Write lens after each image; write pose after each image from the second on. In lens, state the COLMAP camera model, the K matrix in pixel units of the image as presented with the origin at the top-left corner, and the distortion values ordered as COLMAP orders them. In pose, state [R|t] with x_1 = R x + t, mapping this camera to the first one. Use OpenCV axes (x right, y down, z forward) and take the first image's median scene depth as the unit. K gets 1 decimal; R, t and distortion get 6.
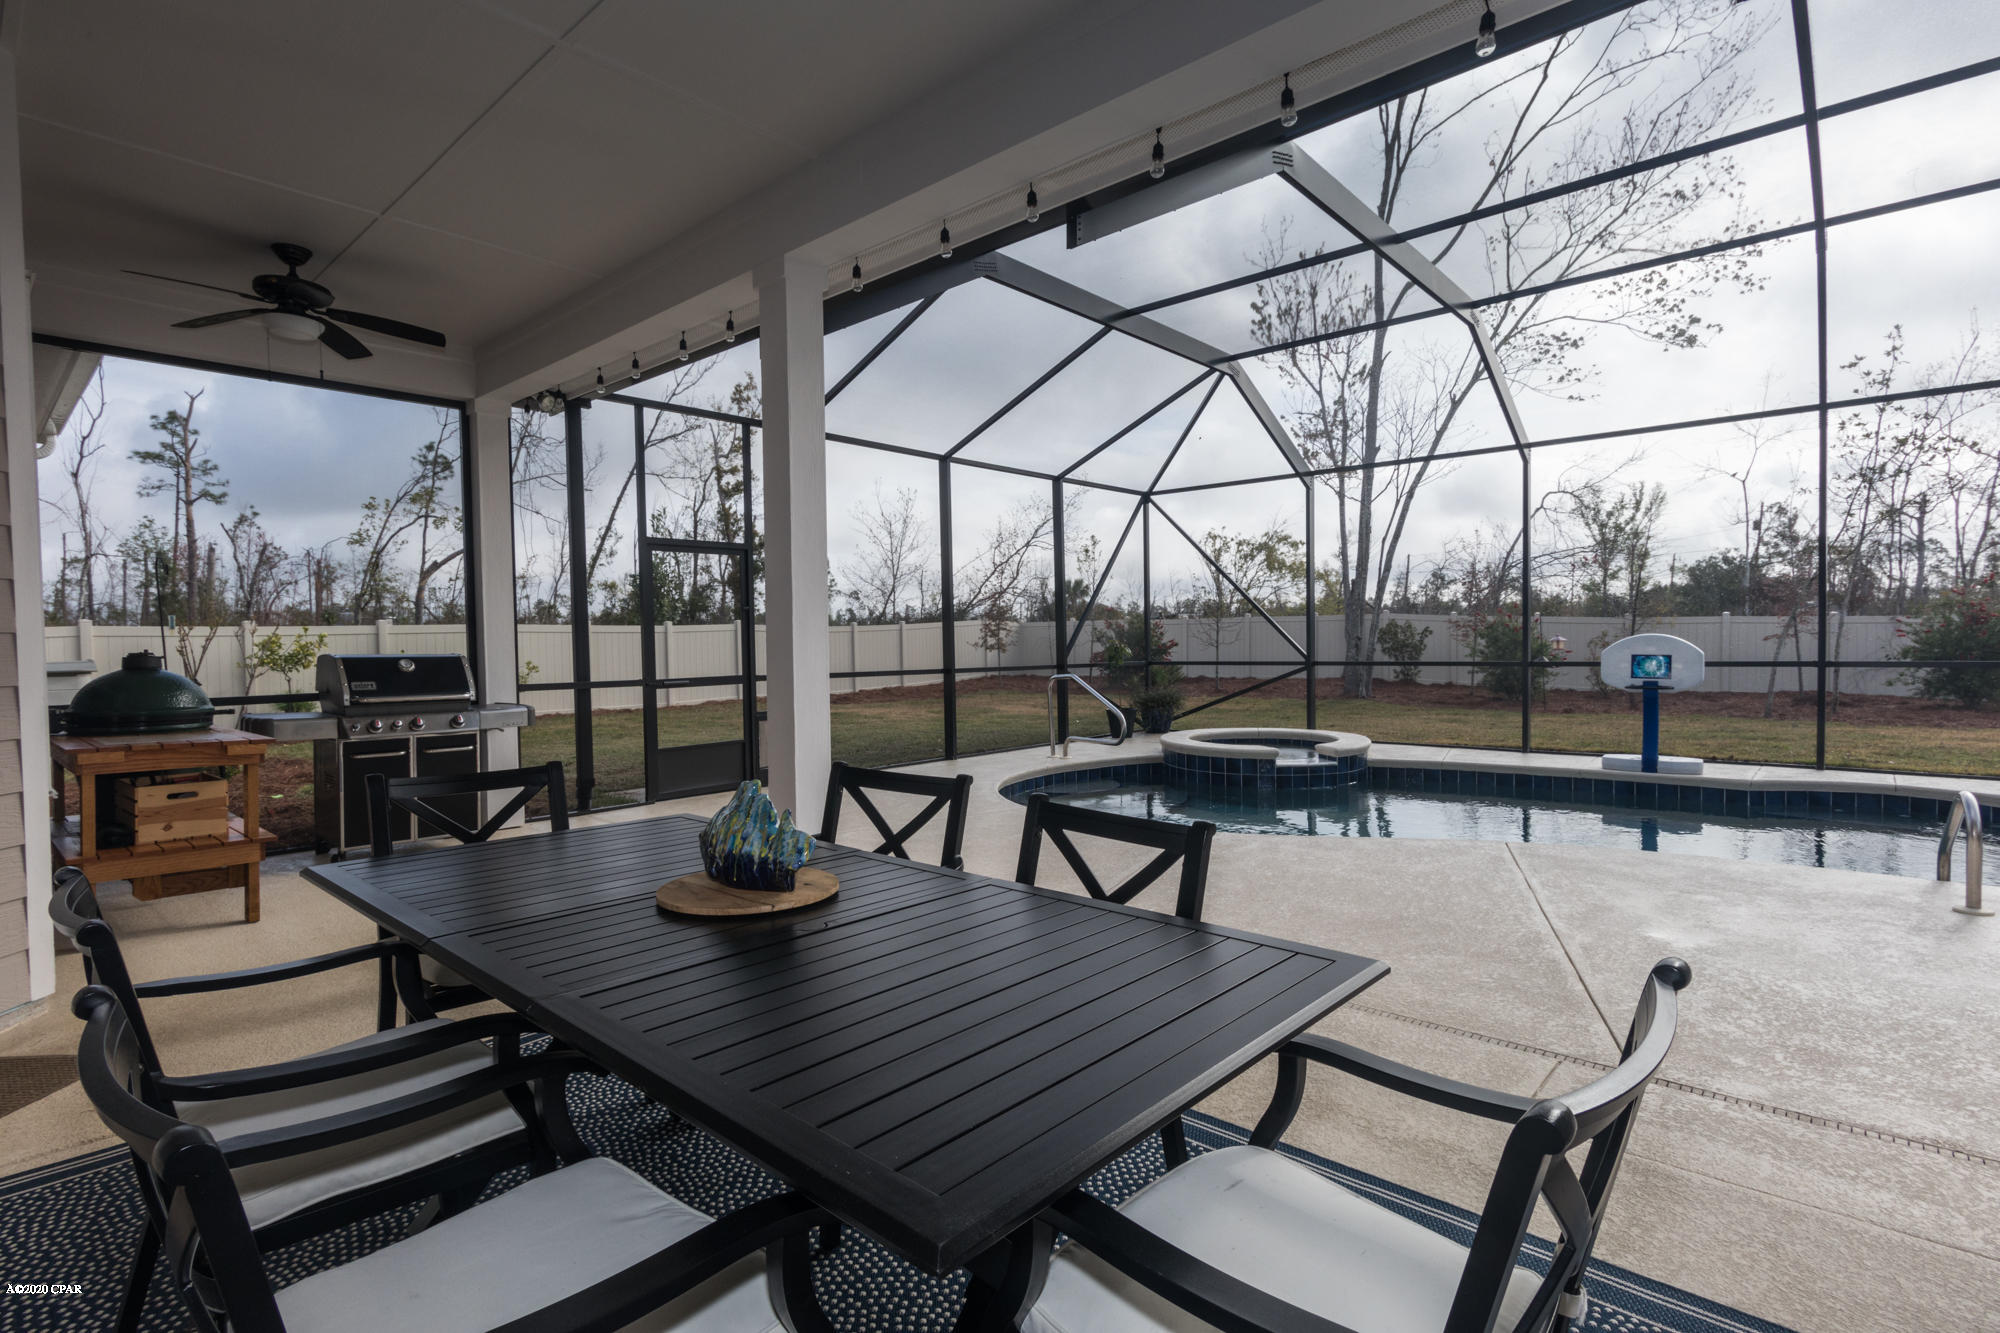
lens RADIAL K [[960.6, 0, 994.8], [0, 960.6, 665.8], [0, 0, 1]] dist [0.002841, -0.000516]
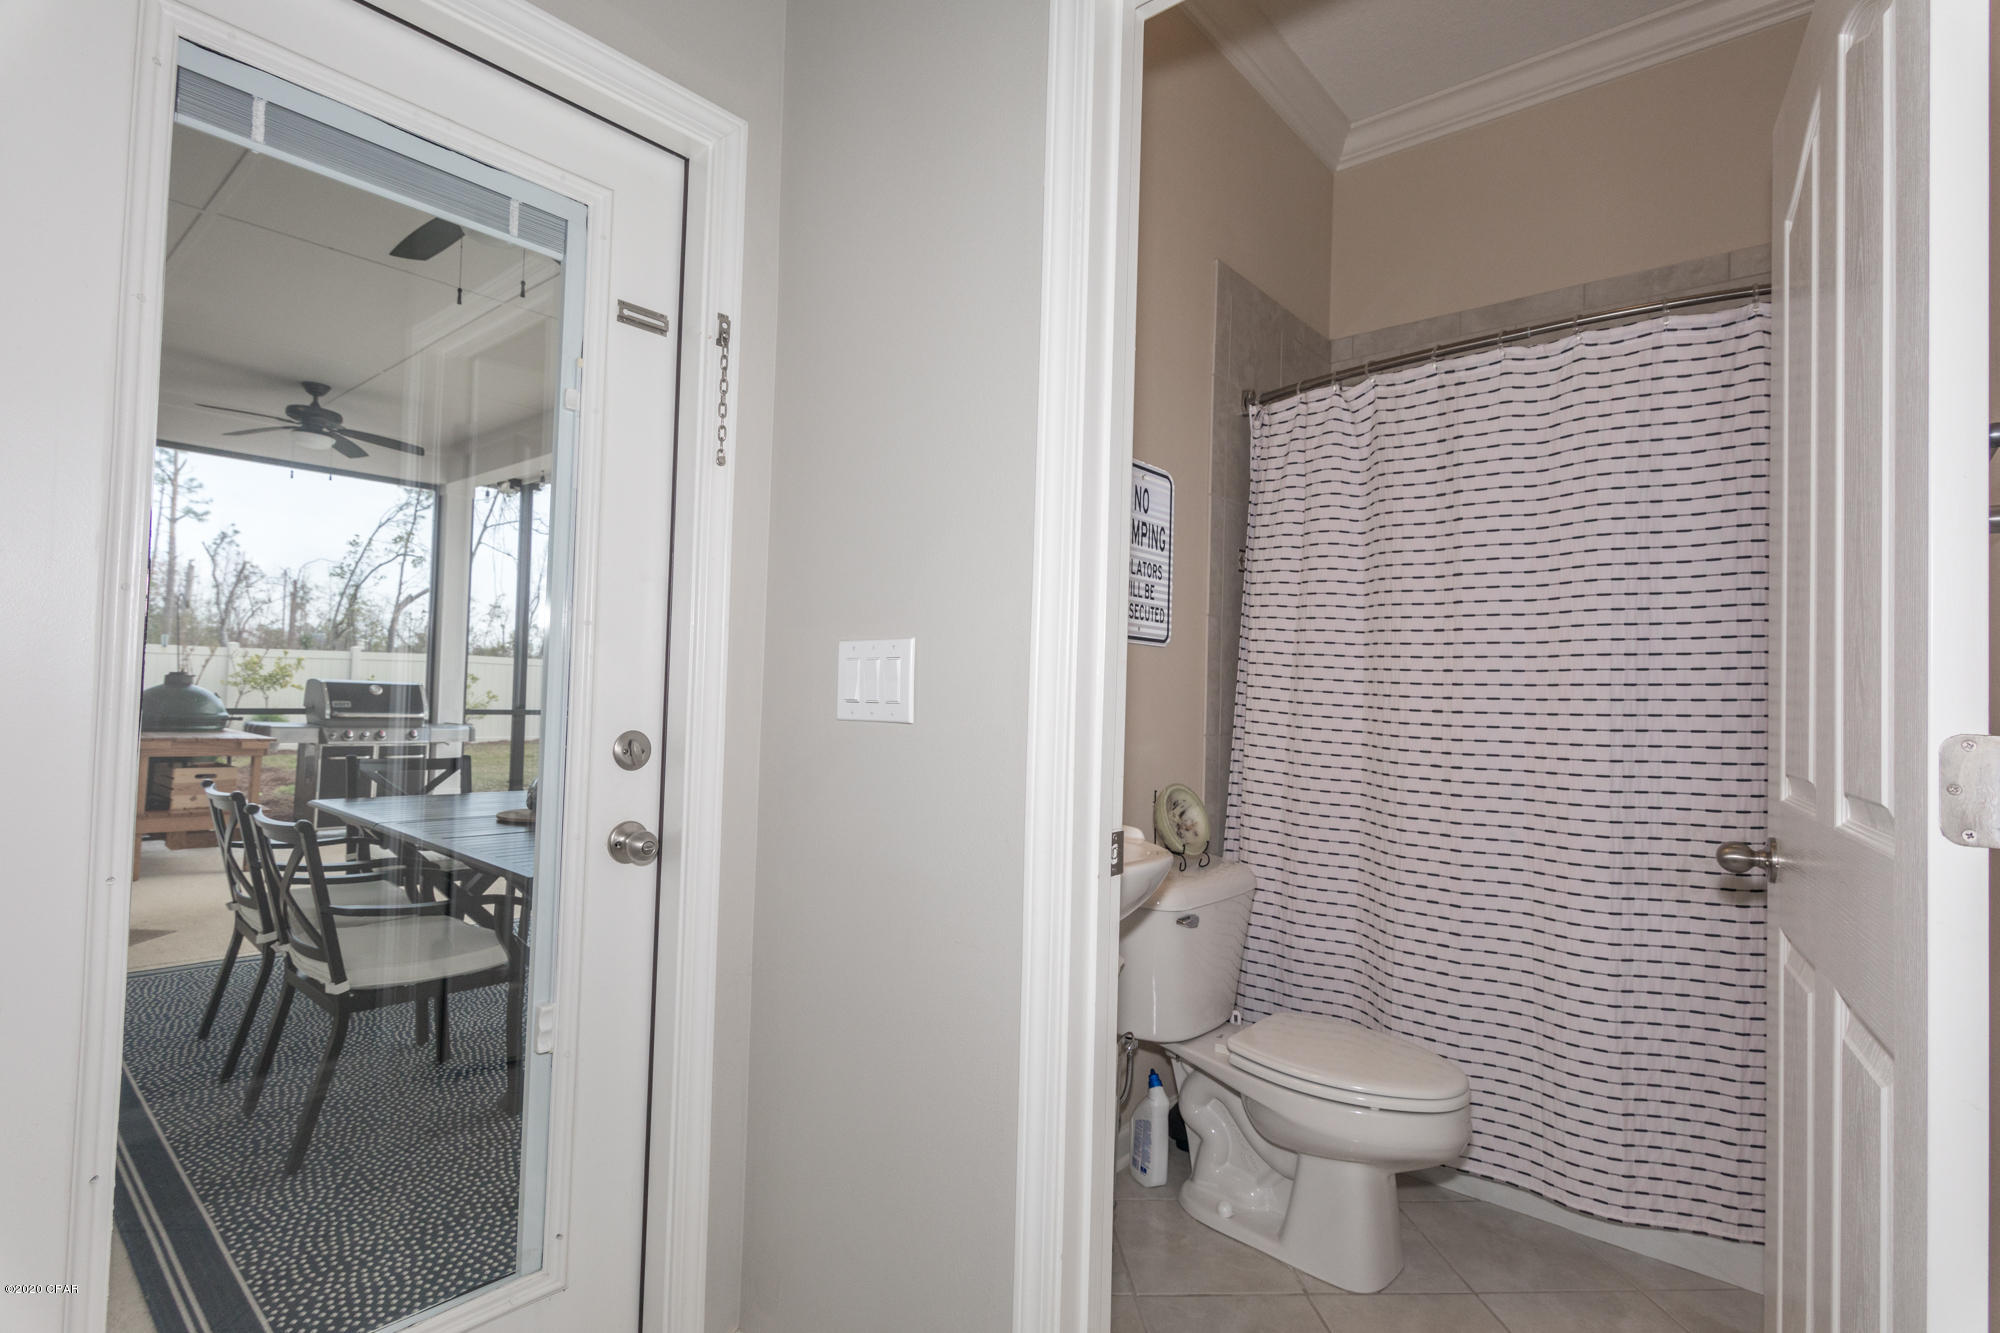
lens RADIAL K [[960.6, 0, 994.8], [0, 960.6, 665.8], [0, 0, 1]] dist [0.002841, -0.000516]
pose [[0.998660, 0.047102, 0.021420, 0.070213], [-0.045891, 0.997493, -0.053869, -0.000536], [-0.023903, 0.052814, 0.998318, -0.115527]]
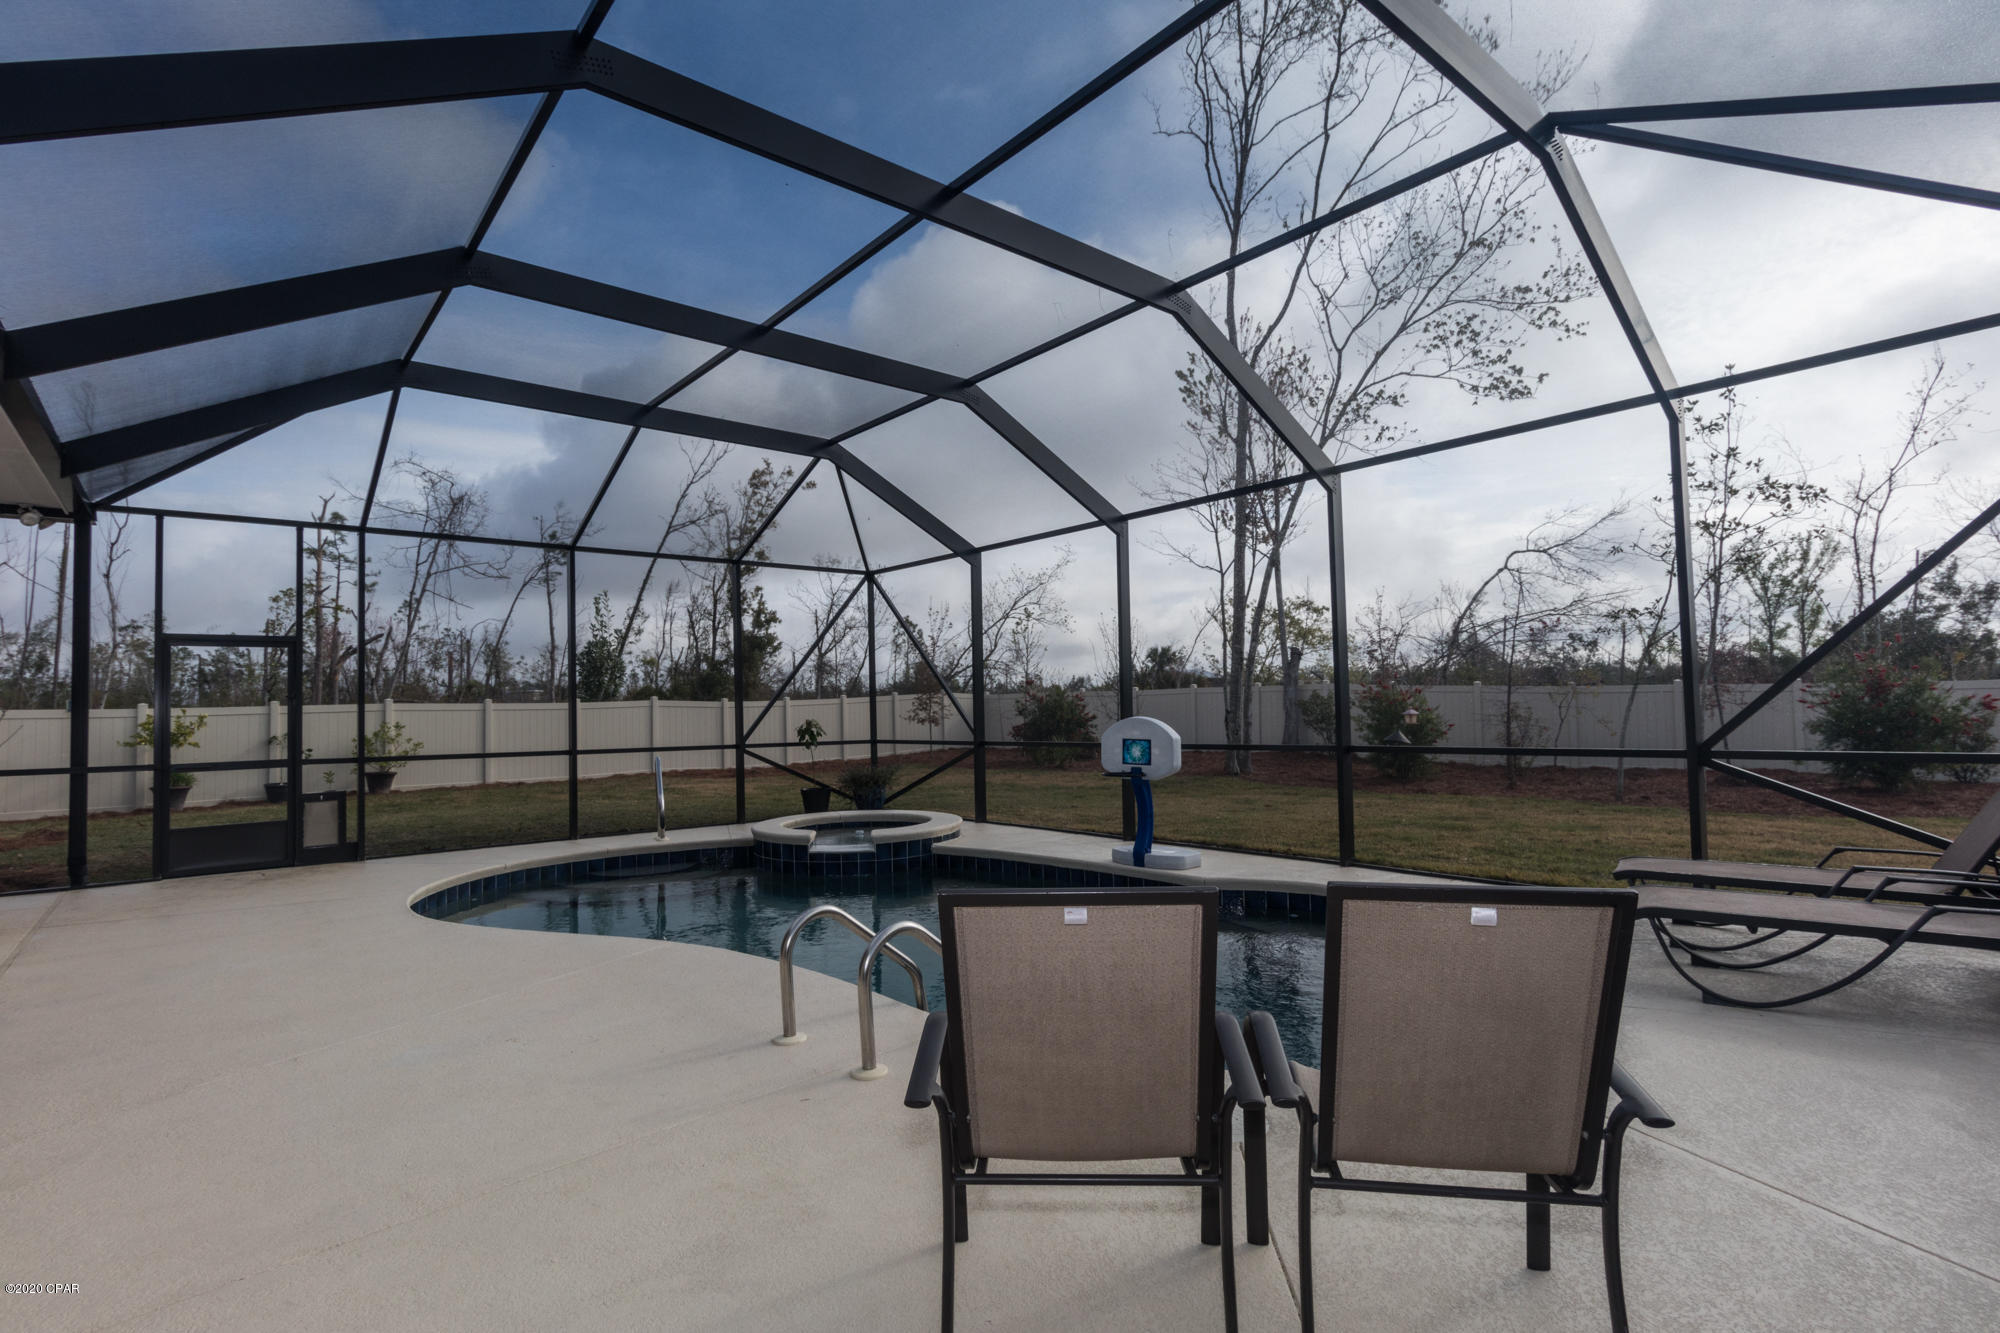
lens RADIAL K [[960.6, 0, 994.8], [0, 960.6, 665.8], [0, 0, 1]] dist [0.002841, -0.000516]
pose [[0.989553, -0.012306, -0.143644, 0.351514], [0.002073, 0.997462, -0.071170, -0.008410], [0.144155, 0.070129, 0.987067, 0.028175]]
